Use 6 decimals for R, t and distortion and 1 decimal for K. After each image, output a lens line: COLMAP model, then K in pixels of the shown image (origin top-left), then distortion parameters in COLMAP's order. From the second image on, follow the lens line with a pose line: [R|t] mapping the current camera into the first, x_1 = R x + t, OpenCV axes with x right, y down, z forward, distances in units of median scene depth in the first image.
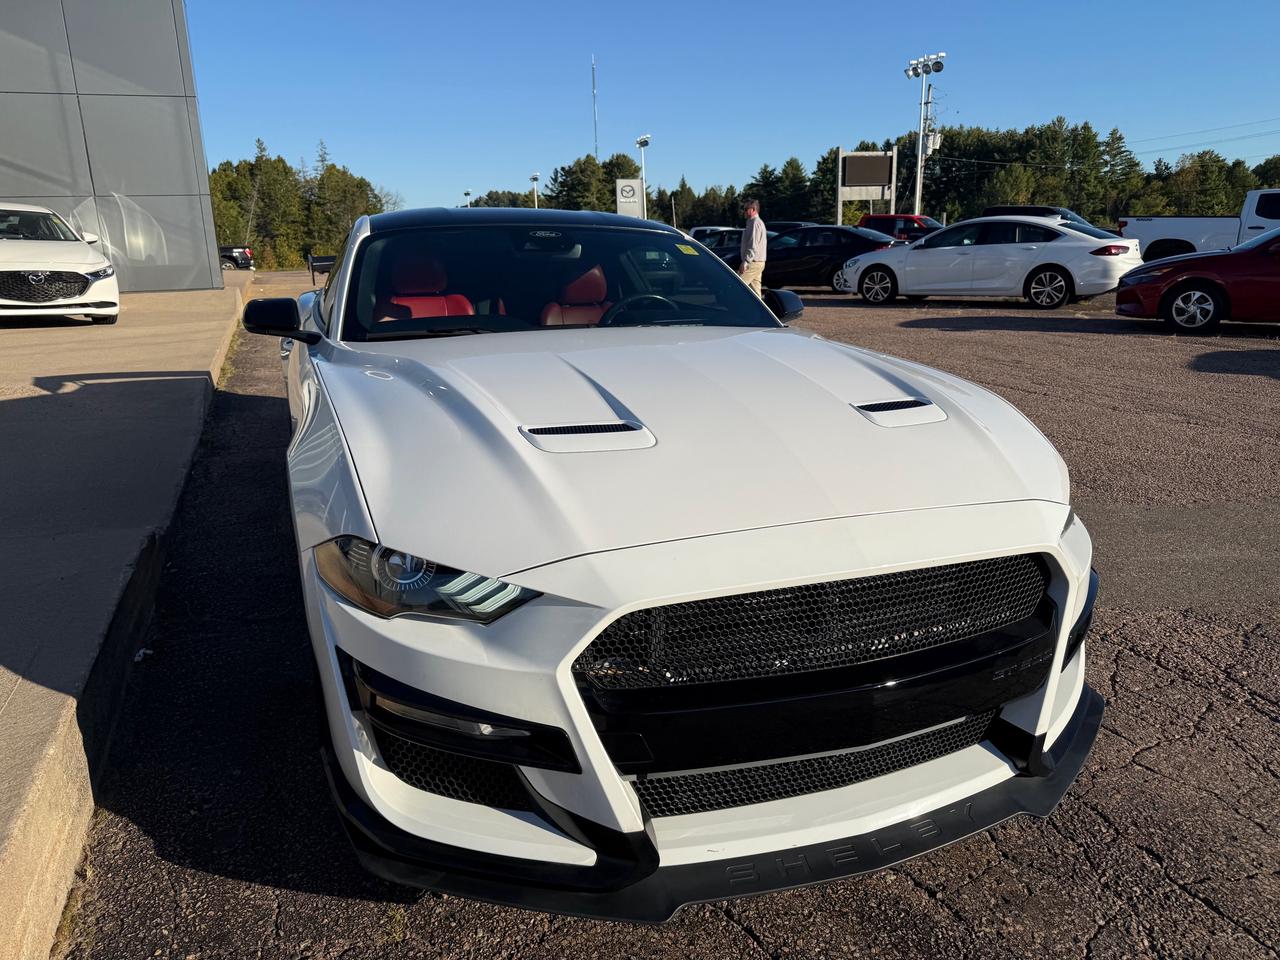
lens RADIAL K [[893.7, 0, 647.6], [0, 893.7, 478.0], [0, 0, 1]] dist [0.046267, -0.064516]
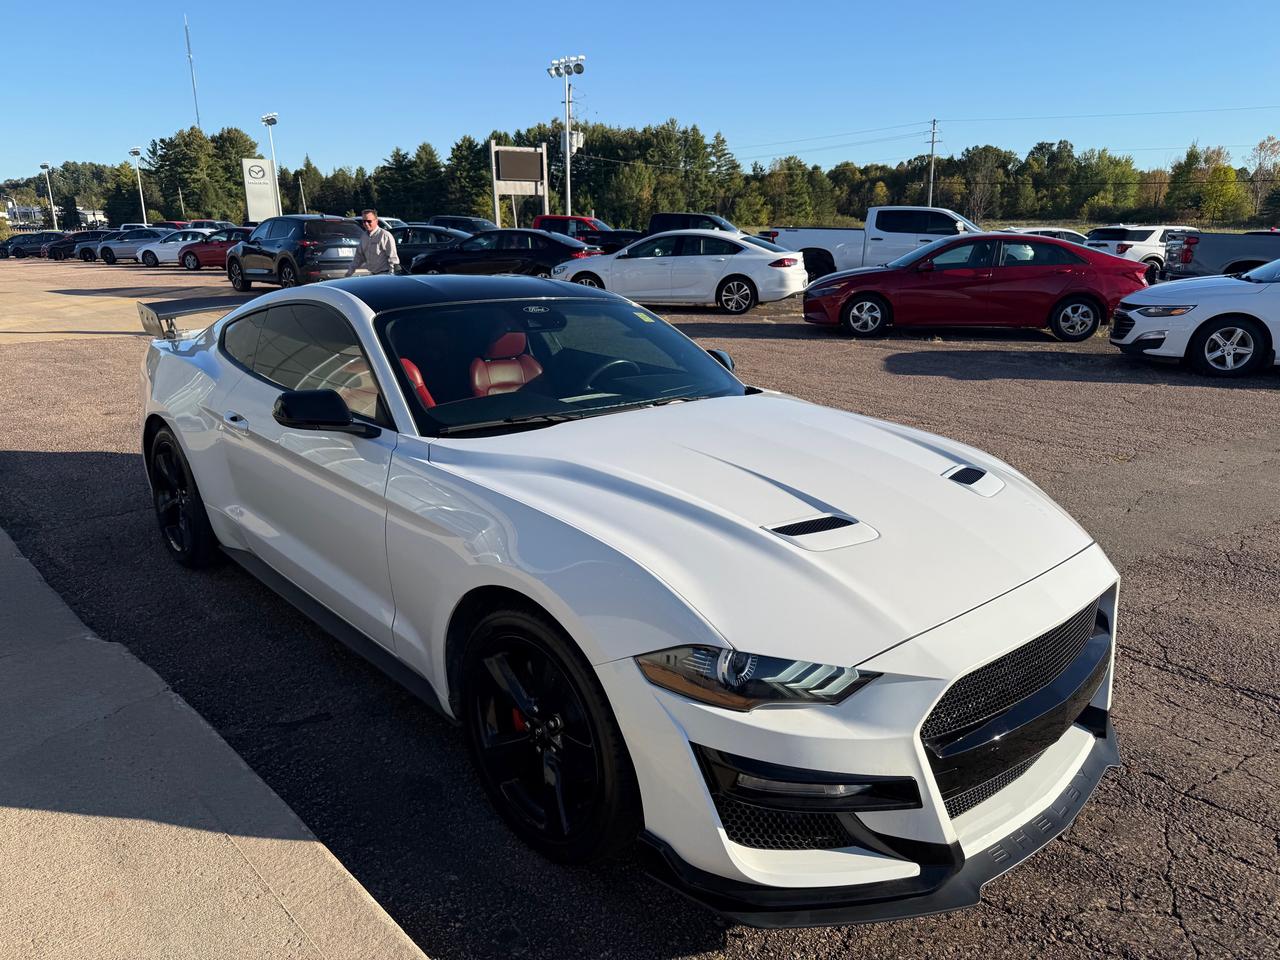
lens RADIAL K [[893.7, 0, 644.6], [0, 893.7, 479.8], [0, 0, 1]] dist [0.046267, -0.064516]
pose [[0.928251, -0.082570, 0.362673, -0.024626], [0.077011, 0.996585, 0.029788, -0.005872], [-0.363895, 0.000279, 0.931440, -0.001713]]
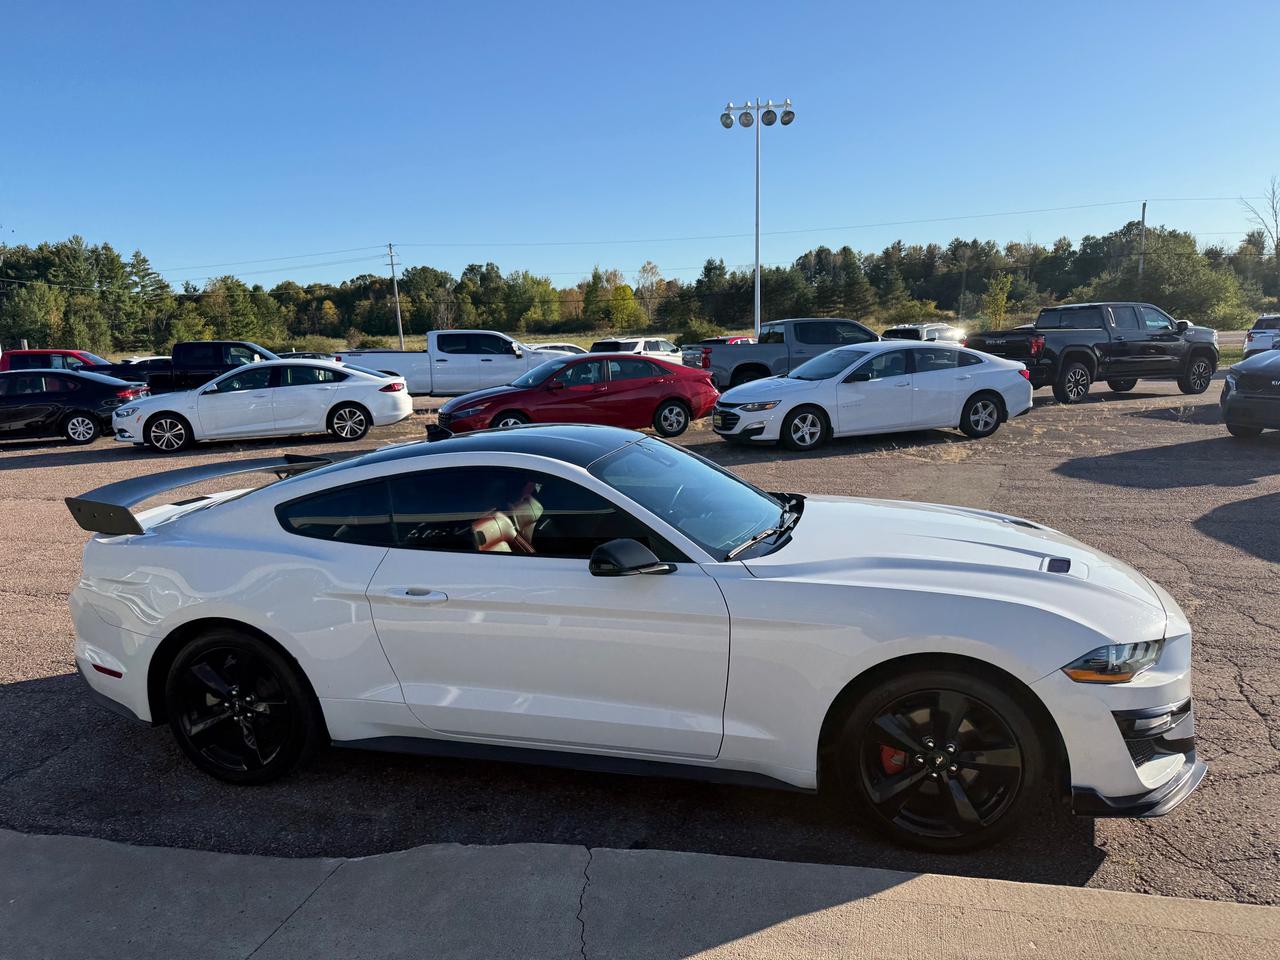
lens RADIAL K [[893.7, 0, 643.9], [0, 893.7, 493.7], [0, 0, 1]] dist [0.046267, -0.064516]
pose [[0.574611, -0.151654, 0.804253, -0.069276], [0.237089, 0.971390, 0.013779, -0.014559], [-0.783333, 0.182762, 0.594127, 0.018260]]
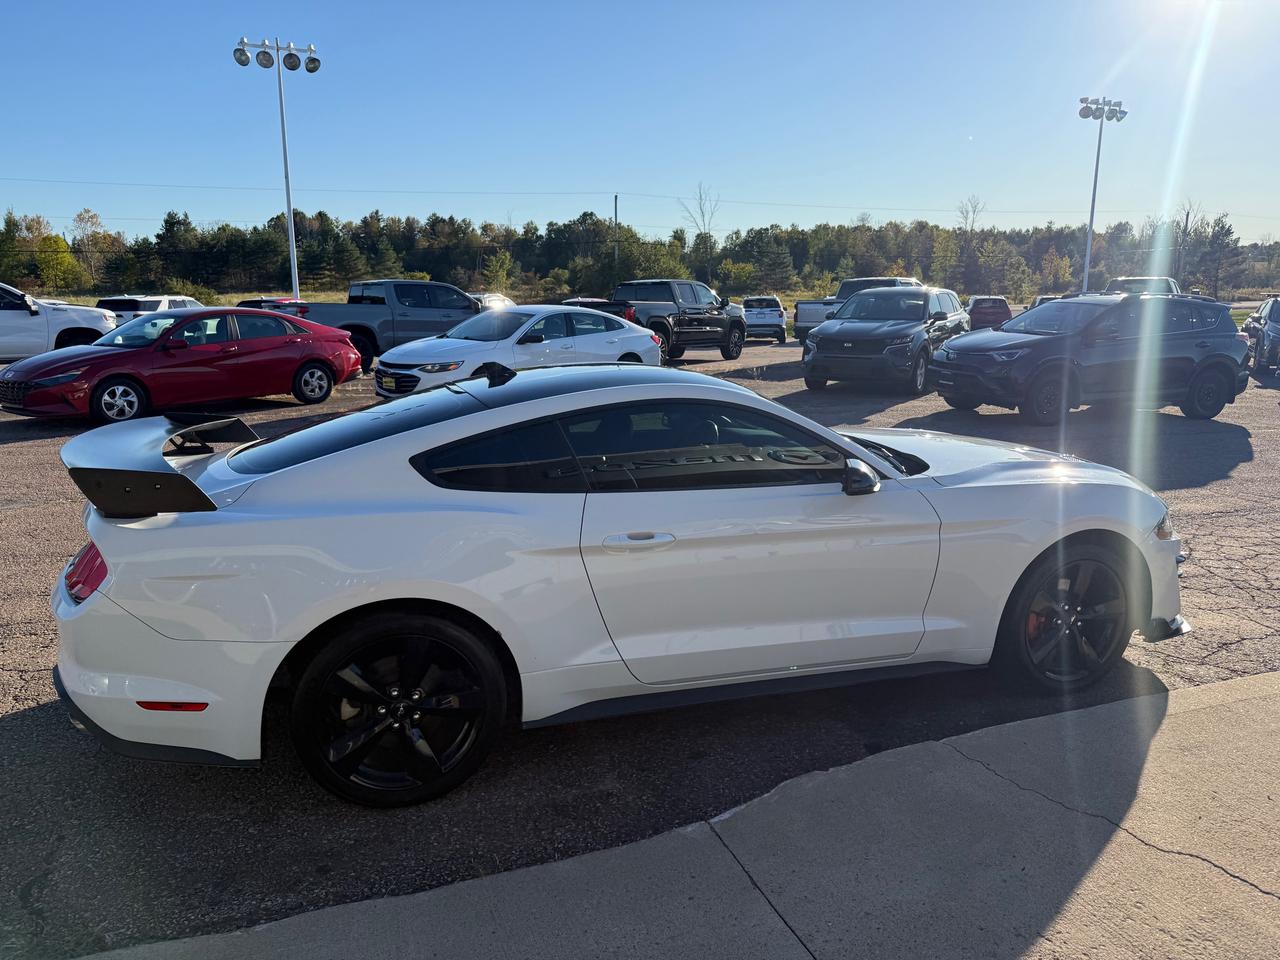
lens RADIAL K [[893.7, 0, 651.3], [0, 893.7, 496.3], [0, 0, 1]] dist [0.046267, -0.064516]
pose [[0.058442, -0.205484, 0.976914, -0.084455], [0.258168, 0.948408, 0.184044, -0.023770], [-0.964331, 0.241452, 0.108476, 0.063017]]
